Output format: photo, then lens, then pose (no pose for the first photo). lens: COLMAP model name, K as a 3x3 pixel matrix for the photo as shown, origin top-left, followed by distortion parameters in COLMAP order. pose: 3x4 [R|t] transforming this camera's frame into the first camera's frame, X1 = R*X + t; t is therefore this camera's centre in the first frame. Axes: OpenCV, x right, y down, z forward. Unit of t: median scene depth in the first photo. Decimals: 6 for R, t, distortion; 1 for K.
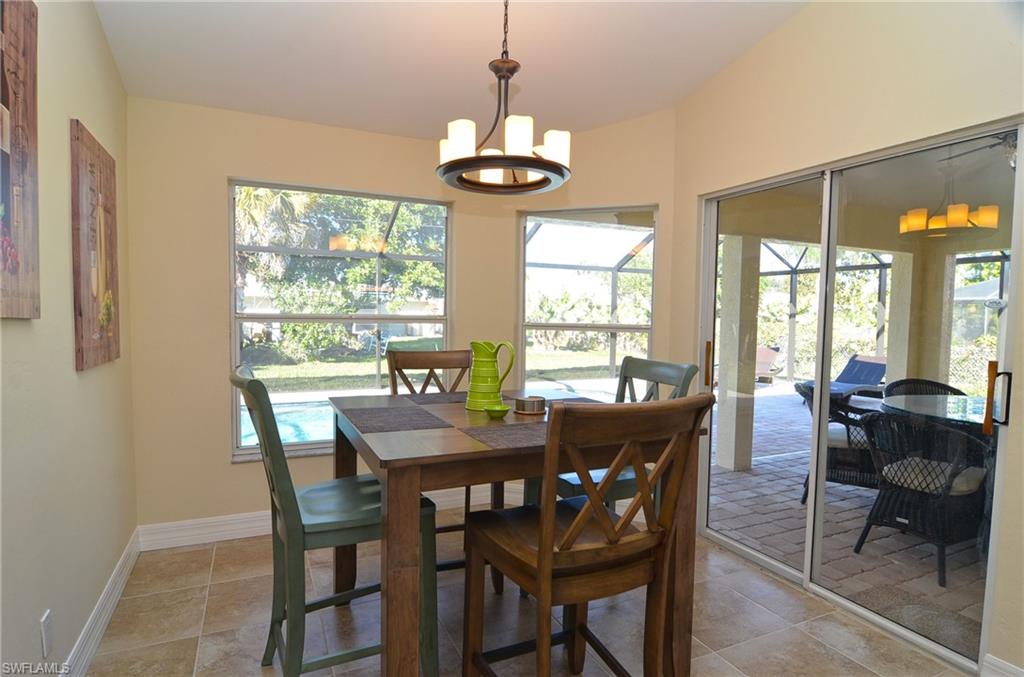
lens RADIAL K [[551.9, 0, 511.6], [0, 551.9, 339.4], [0, 0, 1]] dist [-0.005950, 0.000336]
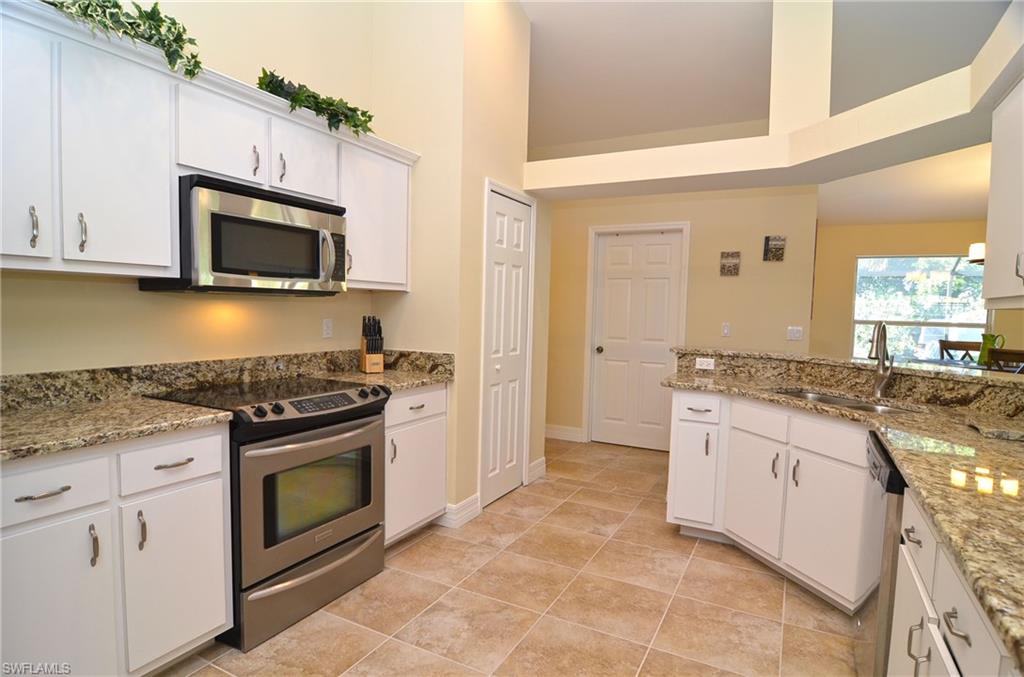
lens RADIAL K [[551.9, 0, 511.2], [0, 551.9, 341.4], [0, 0, 1]] dist [-0.005950, 0.000336]
pose [[0.605626, 0.048858, -0.794248, 0.084035], [-0.056456, 0.998236, 0.018358, 0.015238], [0.793745, 0.033722, 0.607316, -0.291581]]
